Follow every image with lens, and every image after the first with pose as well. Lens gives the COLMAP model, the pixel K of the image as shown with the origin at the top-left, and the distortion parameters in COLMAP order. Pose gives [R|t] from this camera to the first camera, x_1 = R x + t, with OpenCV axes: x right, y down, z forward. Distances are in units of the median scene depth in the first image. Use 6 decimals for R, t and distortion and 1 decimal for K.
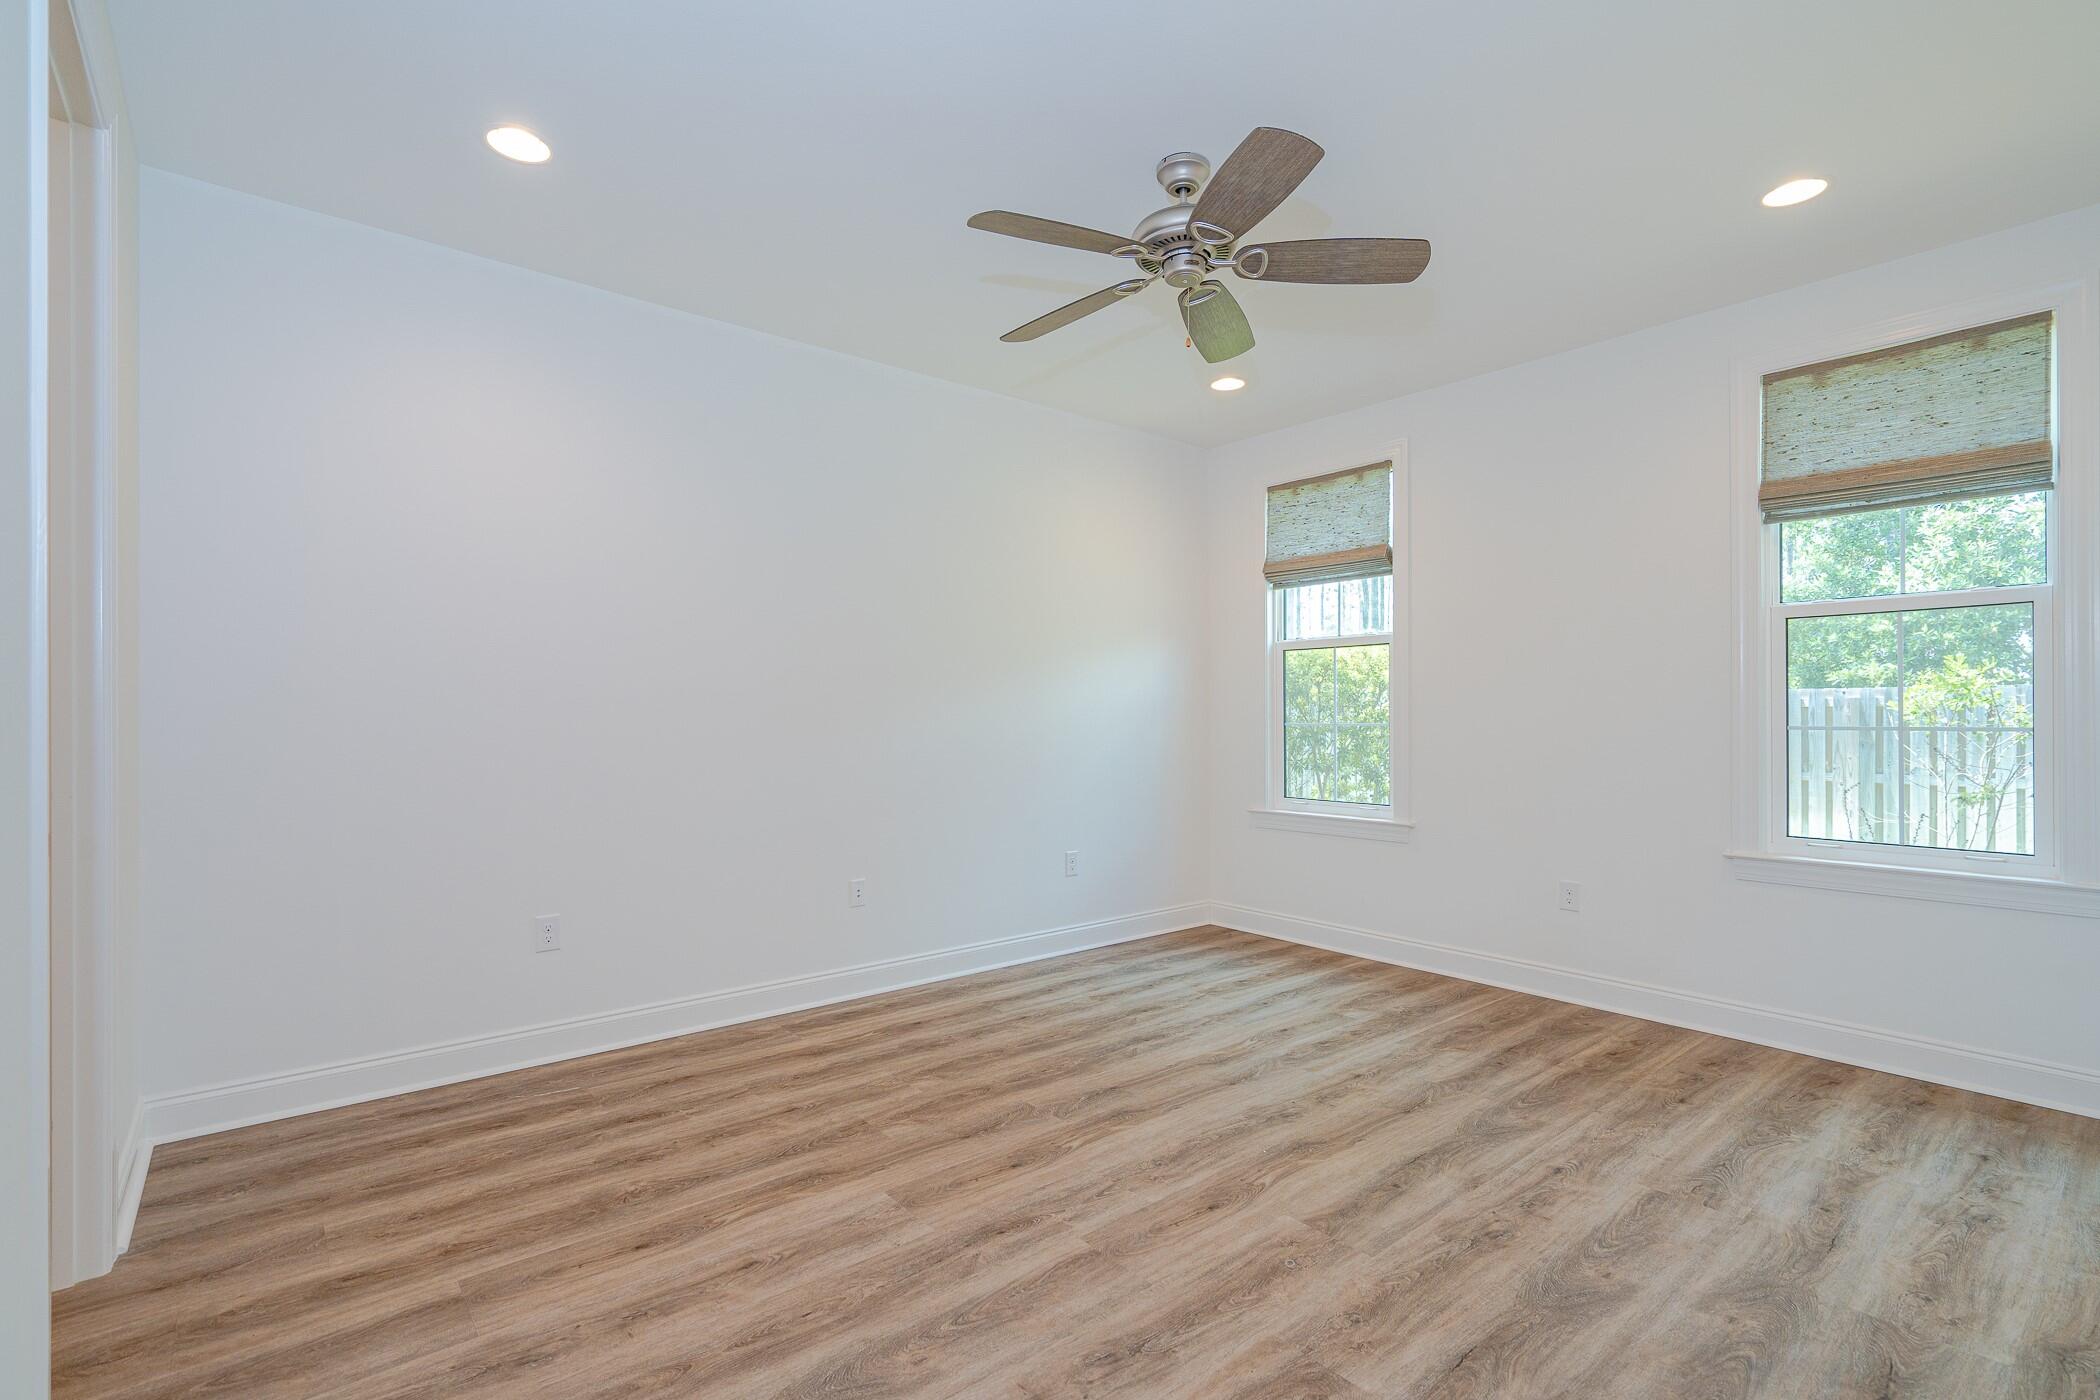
lens RADIAL K [[959.2, 0, 1050.0], [0, 959.2, 700.0], [0, 0, 1]] dist [0.000484, 0.000038]
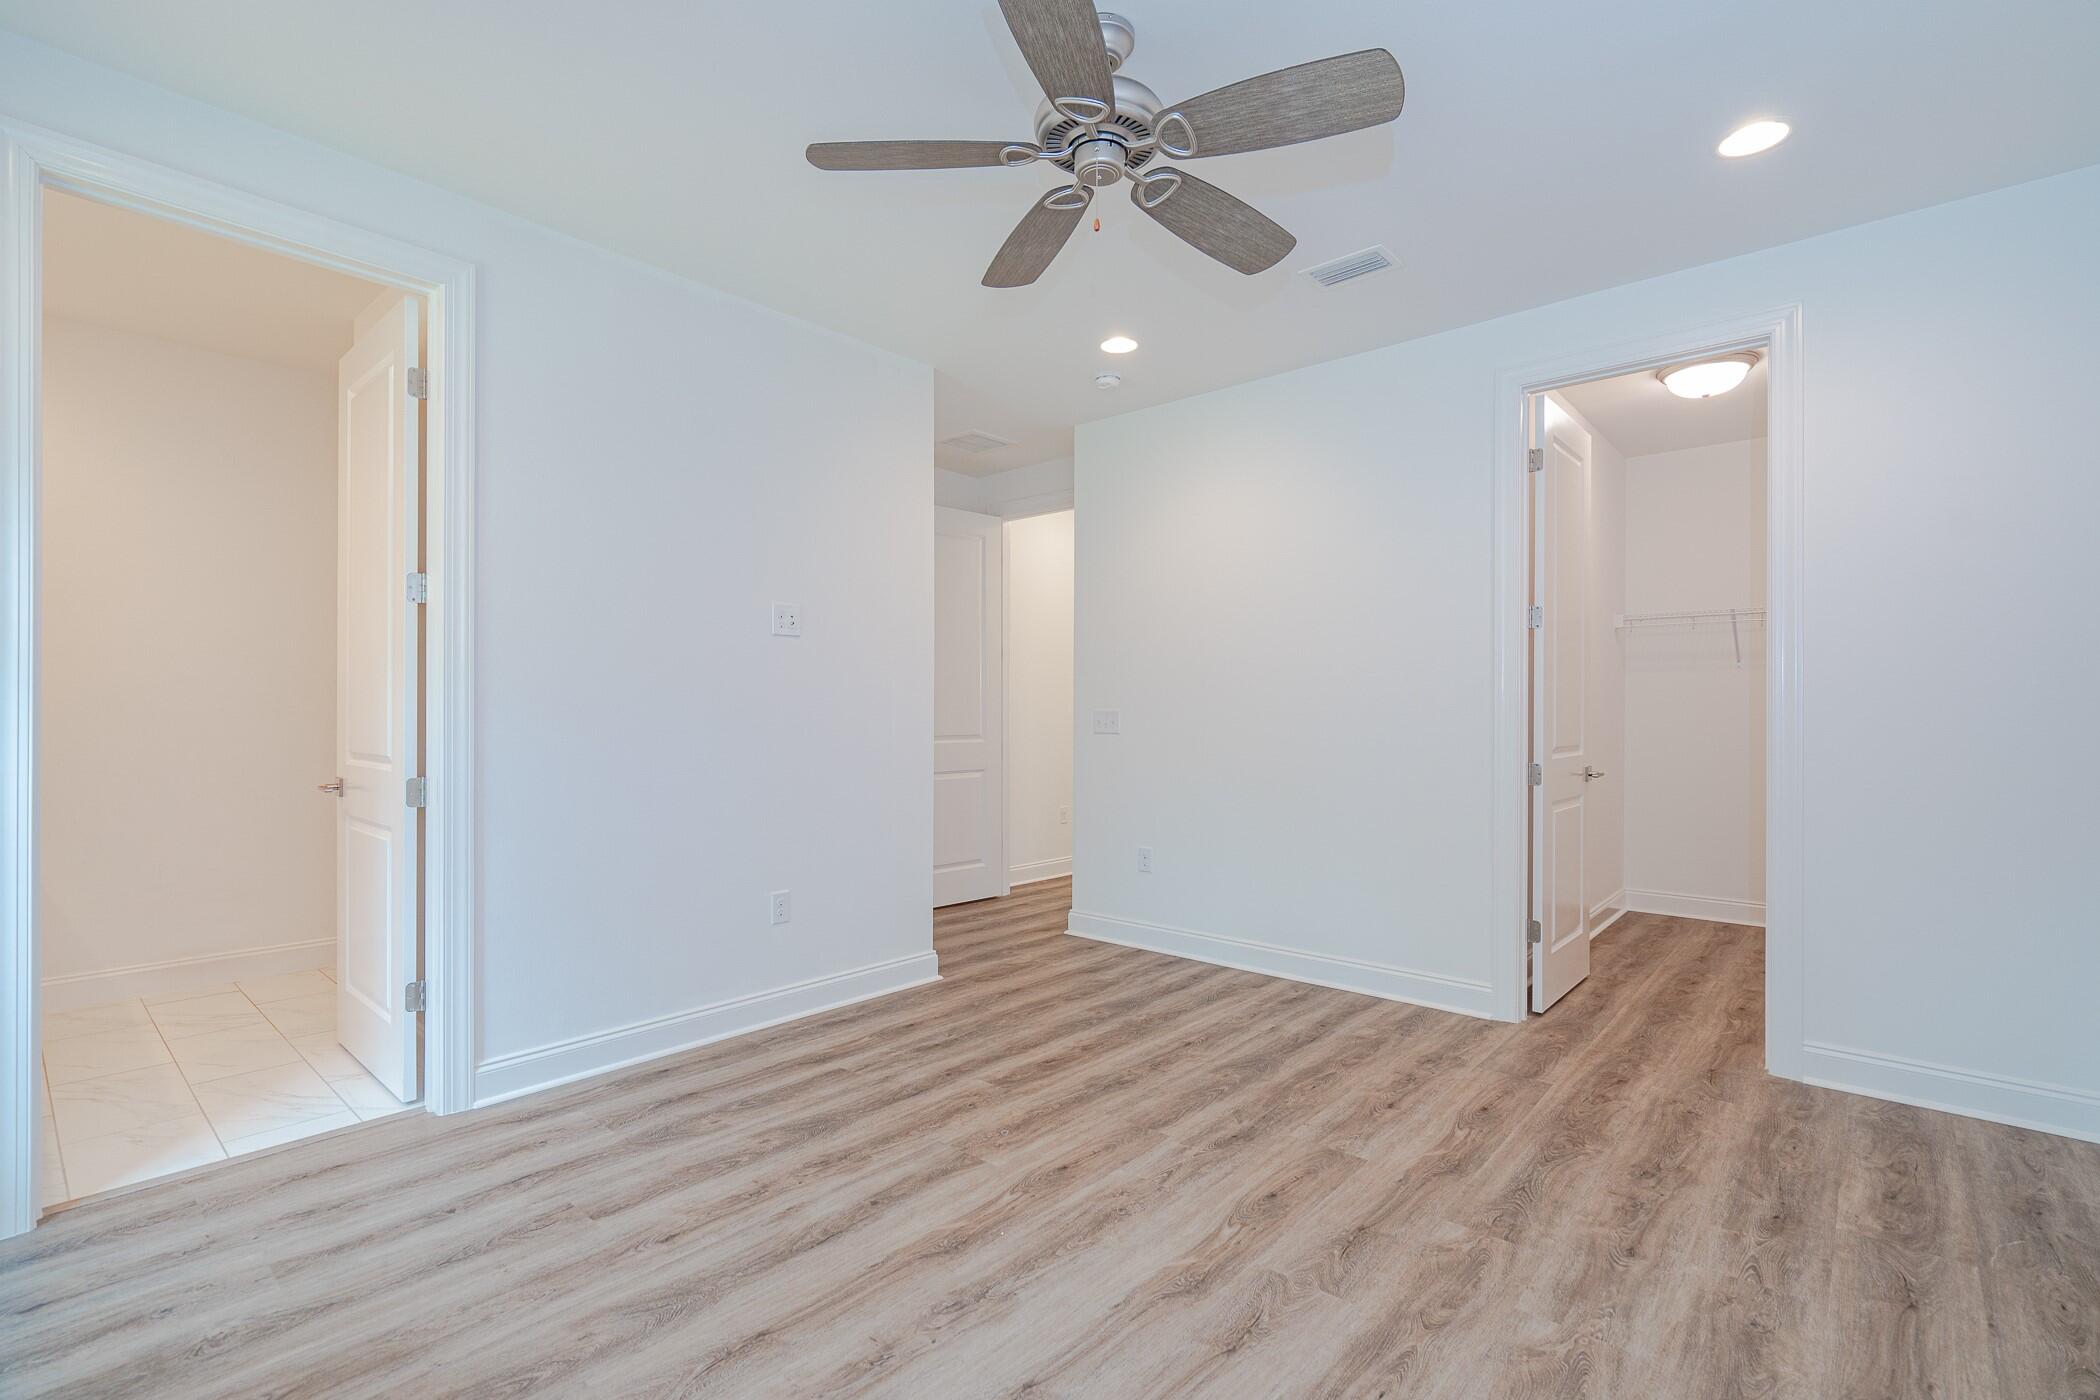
lens RADIAL K [[959.2, 0, 1050.0], [0, 959.2, 700.0], [0, 0, 1]] dist [0.000484, 0.000038]
pose [[-0.988193, -0.003329, -0.153176, 0.338220], [0.000974, 0.999607, -0.028008, 0.032051], [0.153209, -0.027826, -0.987802, 1.999807]]
